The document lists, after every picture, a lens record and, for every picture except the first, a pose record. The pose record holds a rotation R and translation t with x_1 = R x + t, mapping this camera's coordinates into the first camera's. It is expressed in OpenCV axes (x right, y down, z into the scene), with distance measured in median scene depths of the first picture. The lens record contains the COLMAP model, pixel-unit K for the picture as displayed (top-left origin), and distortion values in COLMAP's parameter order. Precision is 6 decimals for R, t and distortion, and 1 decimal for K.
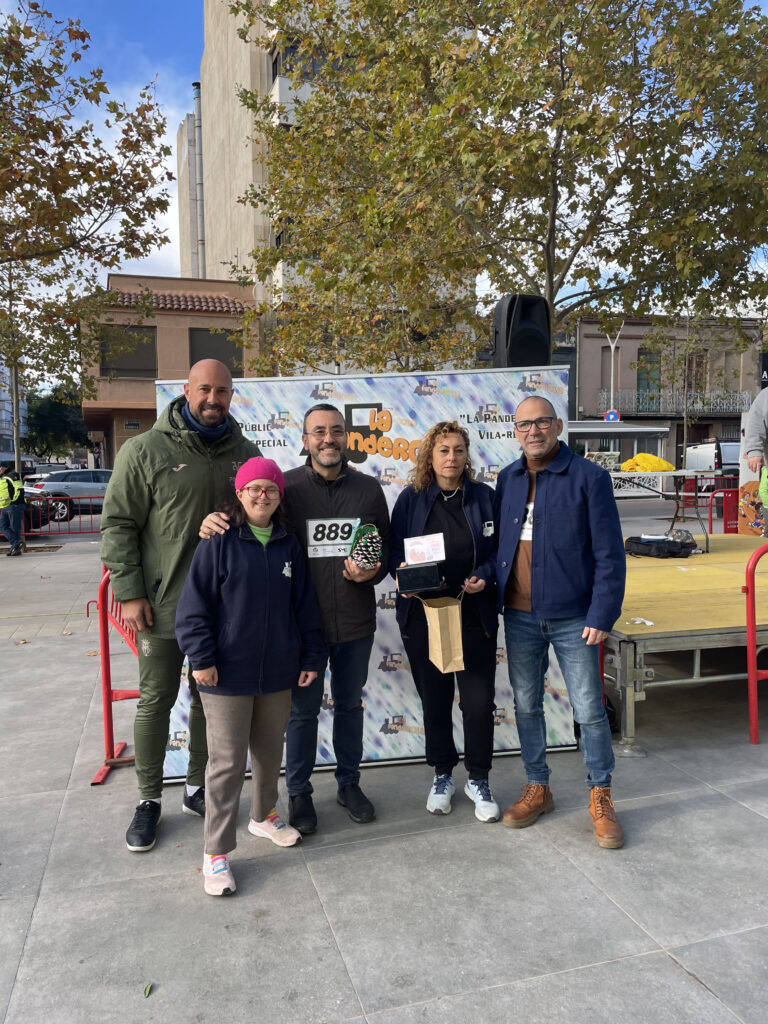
lens RADIAL K [[790.9, 0, 374.0], [0, 790.9, 507.7], [0, 0, 1]] dist [0.102084, -0.115278]
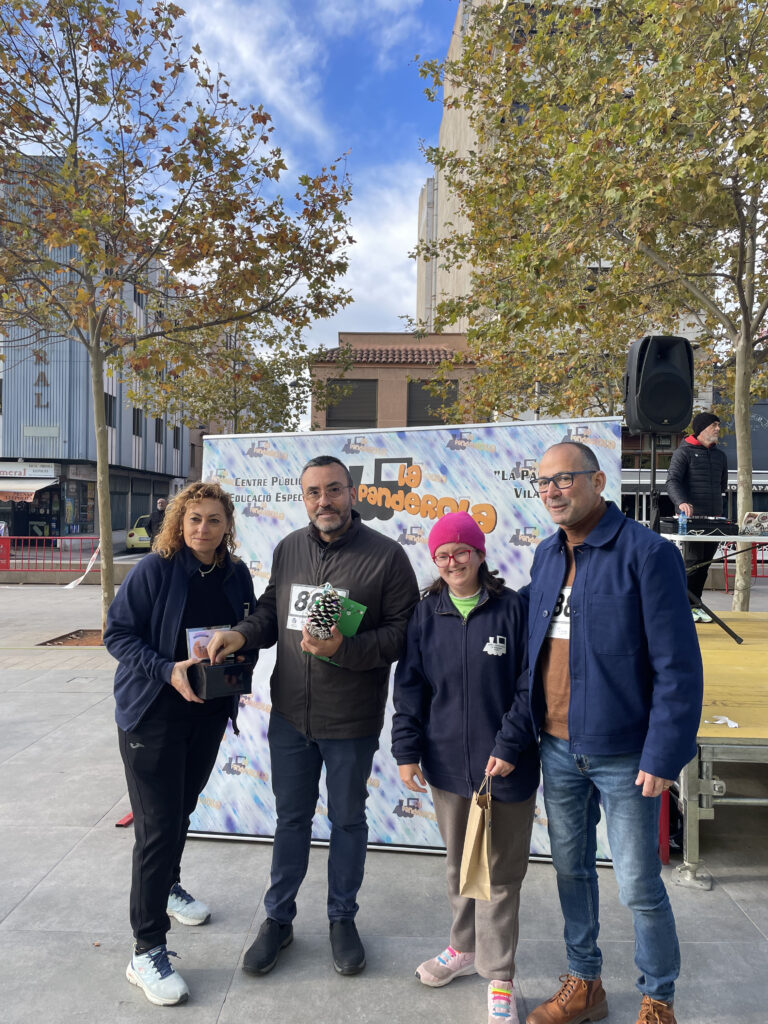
lens RADIAL K [[790.9, 0, 374.0], [0, 790.9, 507.7], [0, 0, 1]] dist [0.102084, -0.115278]
pose [[0.952298, 0.024507, -0.304183, 0.123818], [-0.042348, 0.997739, -0.052193, -0.010231], [0.302216, 0.062585, 0.951183, 0.043850]]
